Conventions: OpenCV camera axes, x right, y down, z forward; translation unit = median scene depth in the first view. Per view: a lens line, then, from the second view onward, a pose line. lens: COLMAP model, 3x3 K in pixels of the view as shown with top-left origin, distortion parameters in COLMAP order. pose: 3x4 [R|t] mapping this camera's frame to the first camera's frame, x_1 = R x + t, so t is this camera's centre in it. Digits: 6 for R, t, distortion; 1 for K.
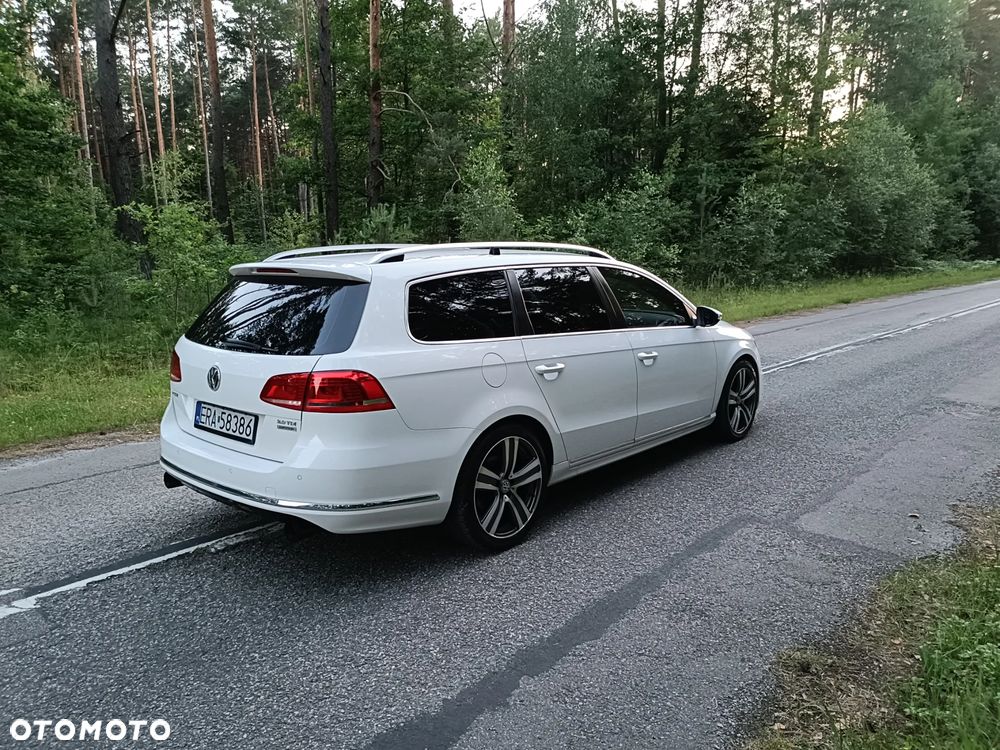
lens RADIAL K [[738.2, 0, 496.3], [0, 738.2, 373.6], [0, 0, 1]] dist [0.029749, -0.021285]
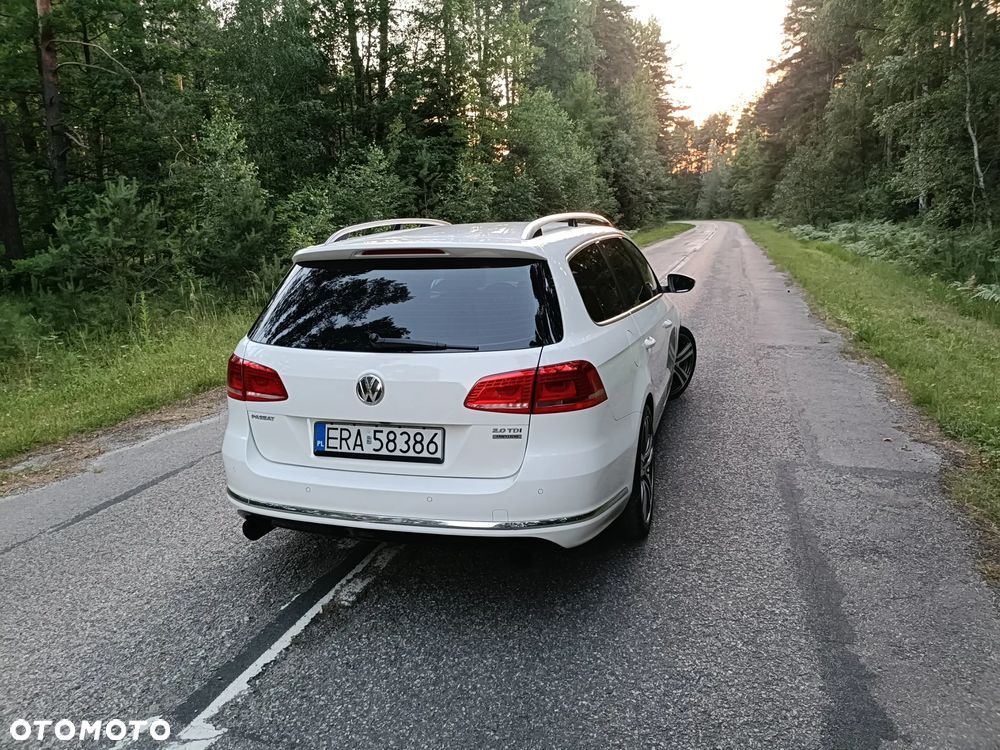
lens RADIAL K [[738.2, 0, 495.1], [0, 738.2, 373.5], [0, 0, 1]] dist [0.029749, -0.021285]
pose [[0.904970, -0.104742, 0.412381, -0.141466], [0.092729, 0.994480, 0.049098, -0.008990], [-0.415248, -0.006192, 0.909687, 0.053166]]
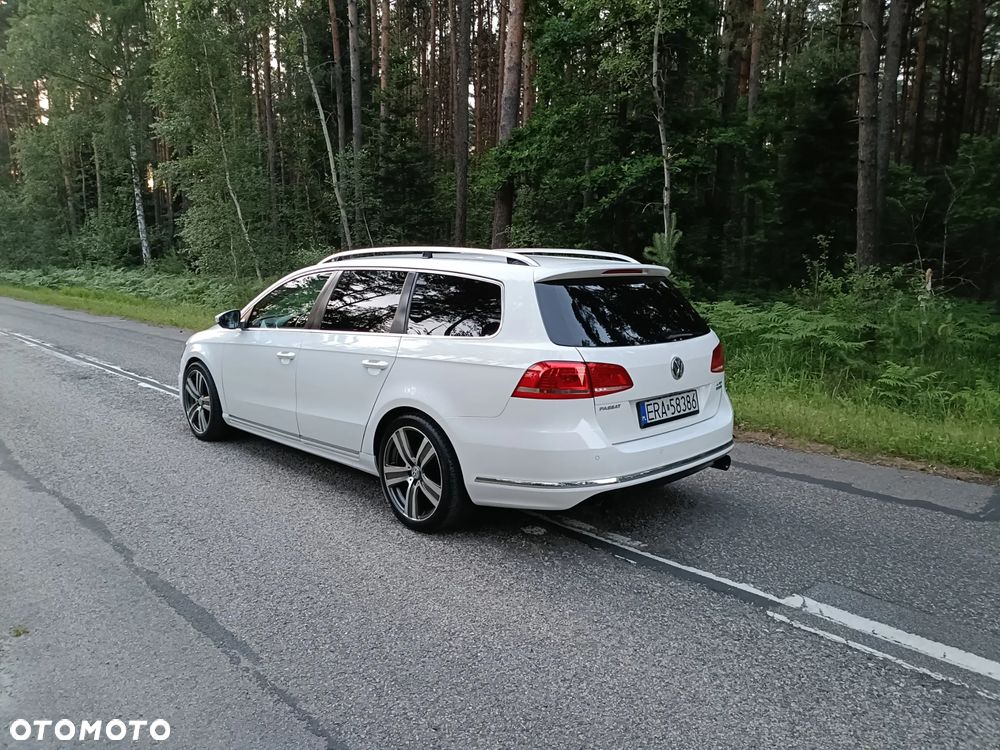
lens RADIAL K [[738.2, 0, 498.6], [0, 738.2, 369.7], [0, 0, 1]] dist [0.029749, -0.021285]
pose [[0.066241, -0.138544, 0.988139, -0.358180], [0.158896, 0.979141, 0.126630, -0.041668], [-0.985071, 0.148623, 0.086873, 0.281004]]
